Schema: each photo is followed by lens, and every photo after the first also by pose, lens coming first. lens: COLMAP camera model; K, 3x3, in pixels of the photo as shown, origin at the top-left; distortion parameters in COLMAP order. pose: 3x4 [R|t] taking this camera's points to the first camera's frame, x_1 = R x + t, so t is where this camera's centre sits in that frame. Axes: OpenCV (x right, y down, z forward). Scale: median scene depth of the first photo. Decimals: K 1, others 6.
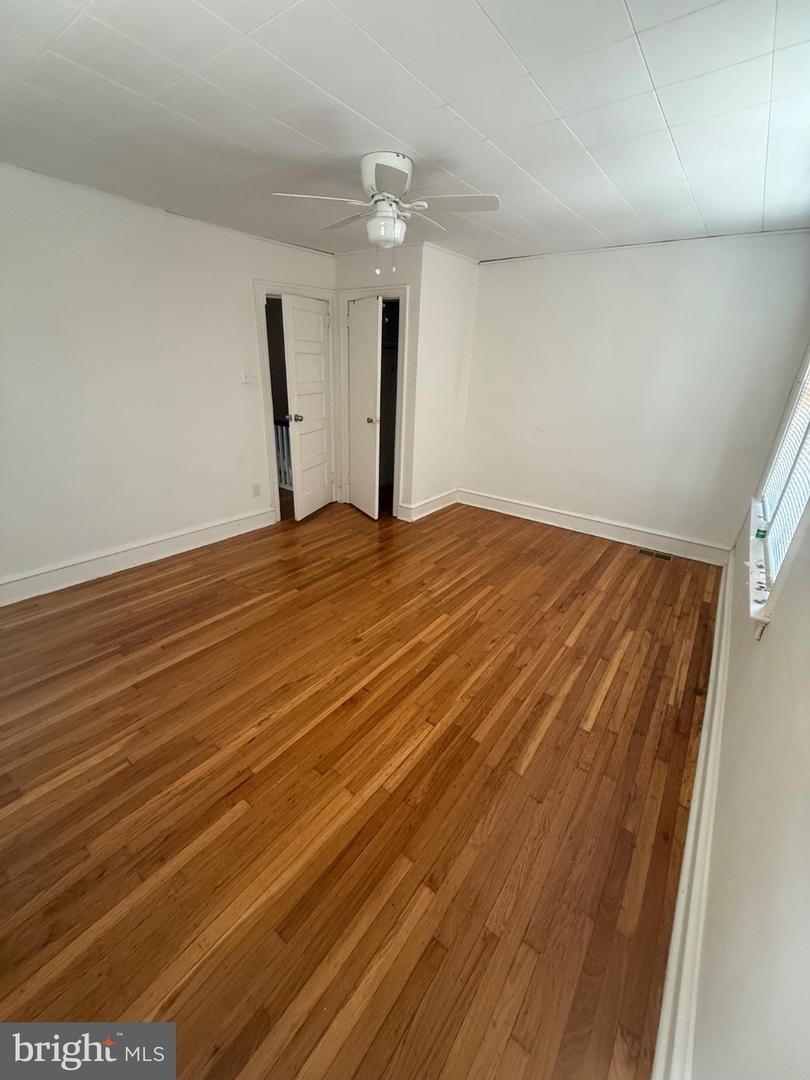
lens RADIAL K [[429.7, 0, 405.0], [0, 429.7, 540.0], [0, 0, 1]] dist [-0.000991, -0.000016]
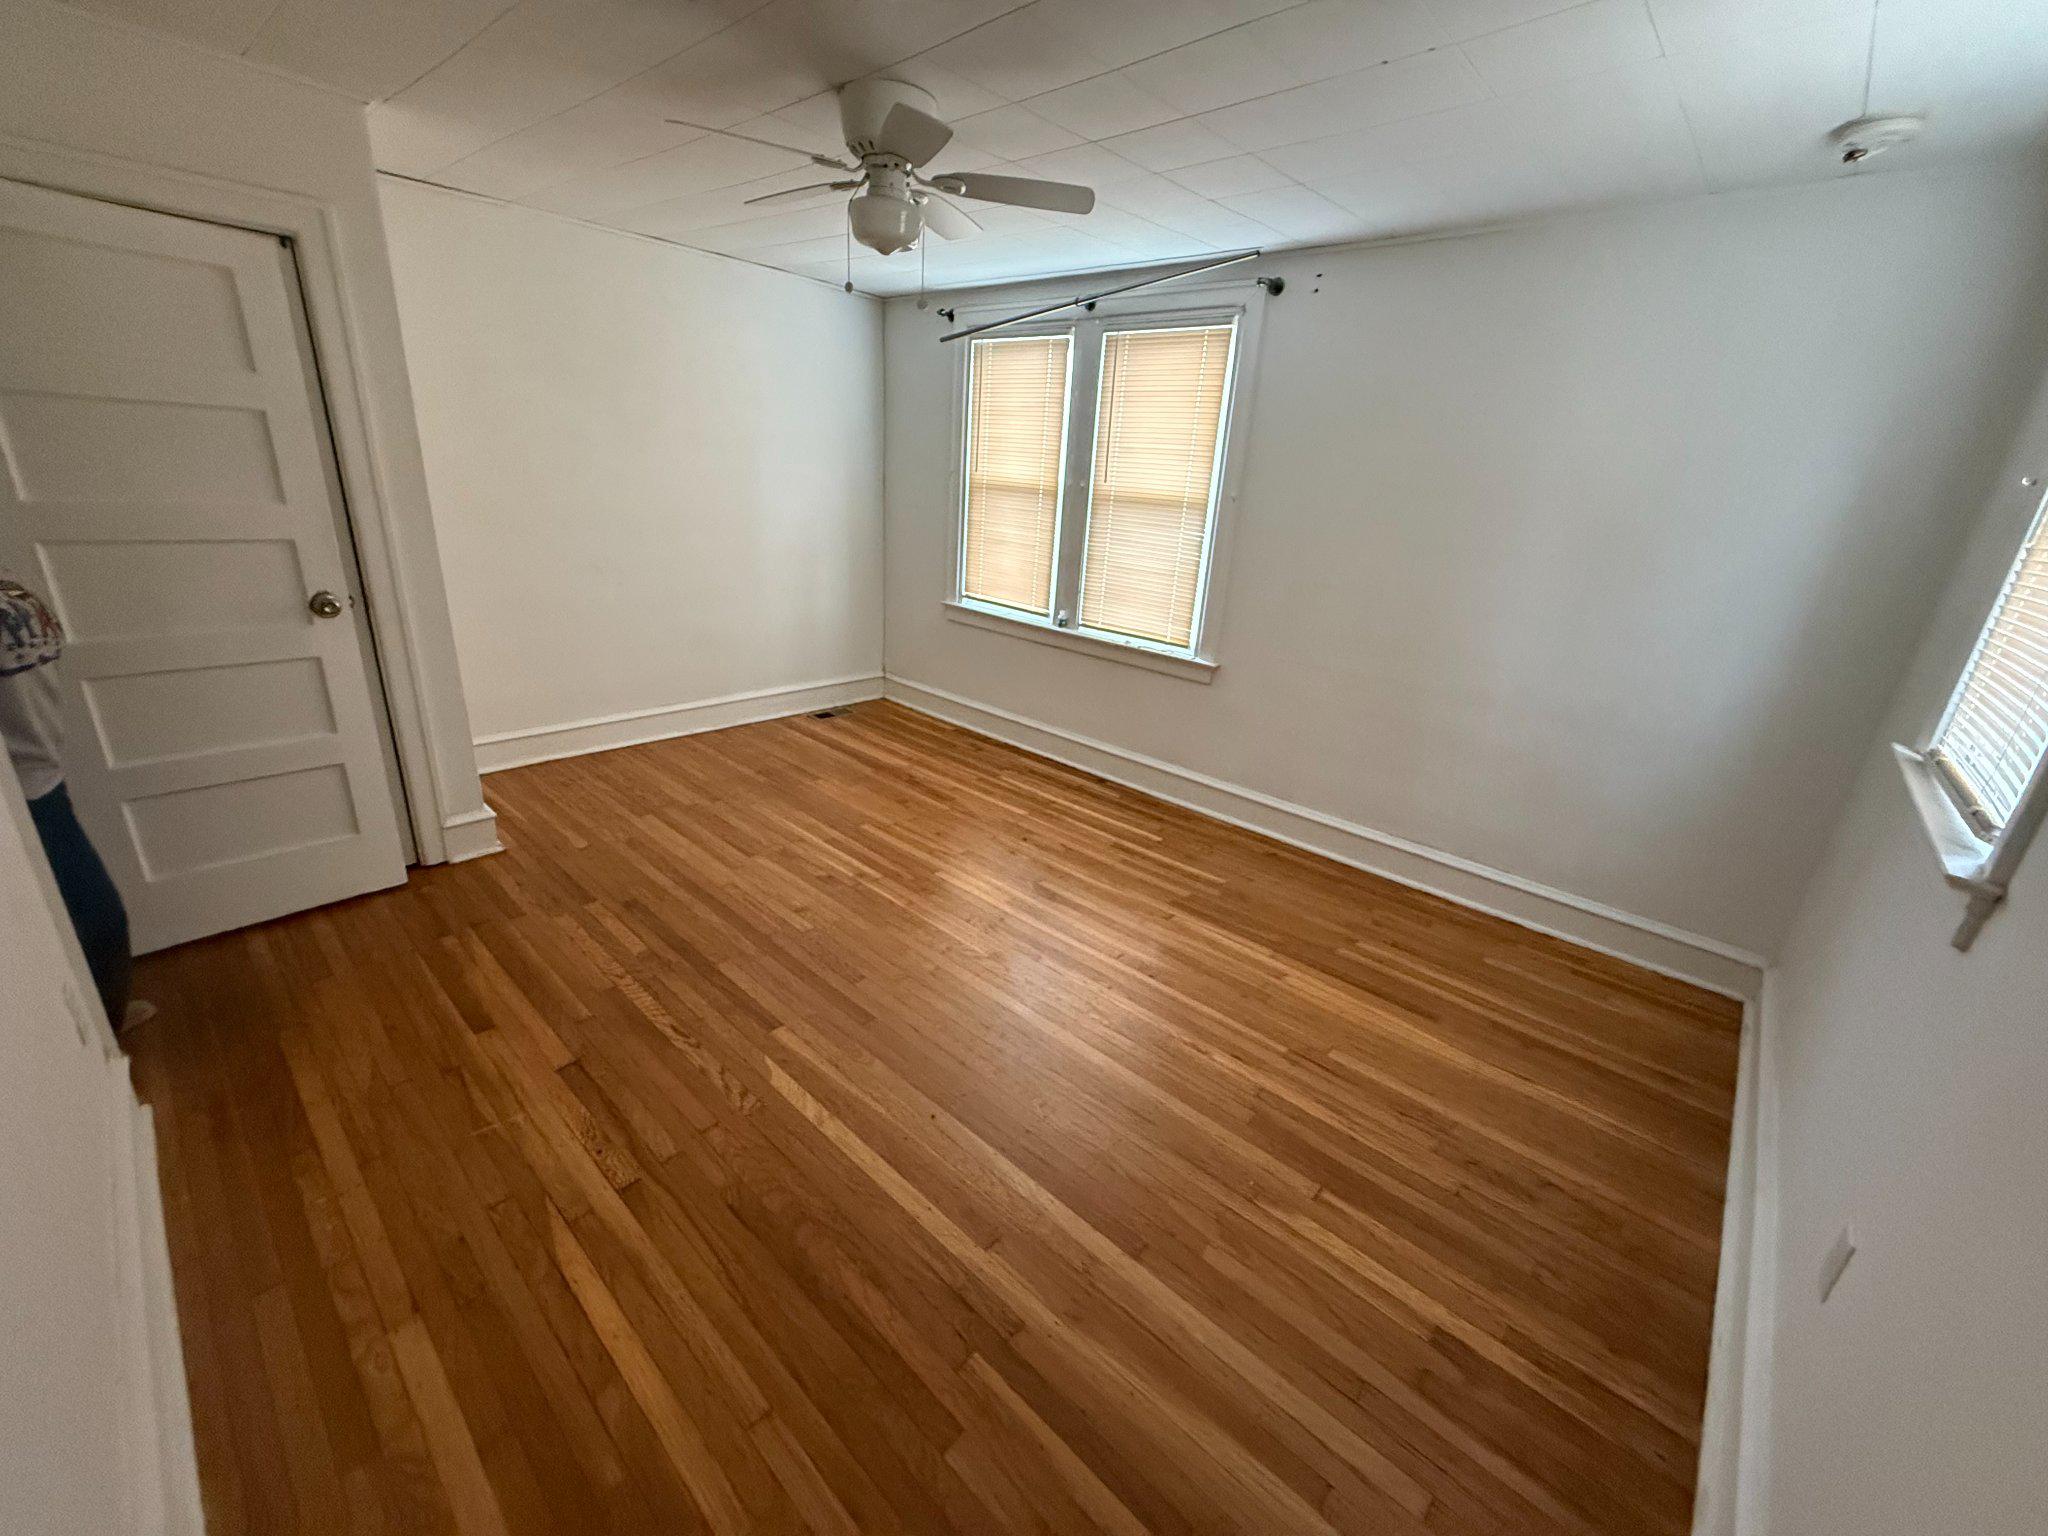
lens RADIAL K [[814.8, 0, 1024.0], [0, 814.8, 768.0], [0, 0, 1]] dist [-0.000991, -0.000016]
pose [[0.096255, -0.366937, 0.925253, -0.877760], [0.326052, 0.889904, 0.318999, -0.278825], [-0.940439, 0.270975, 0.205298, 0.587741]]
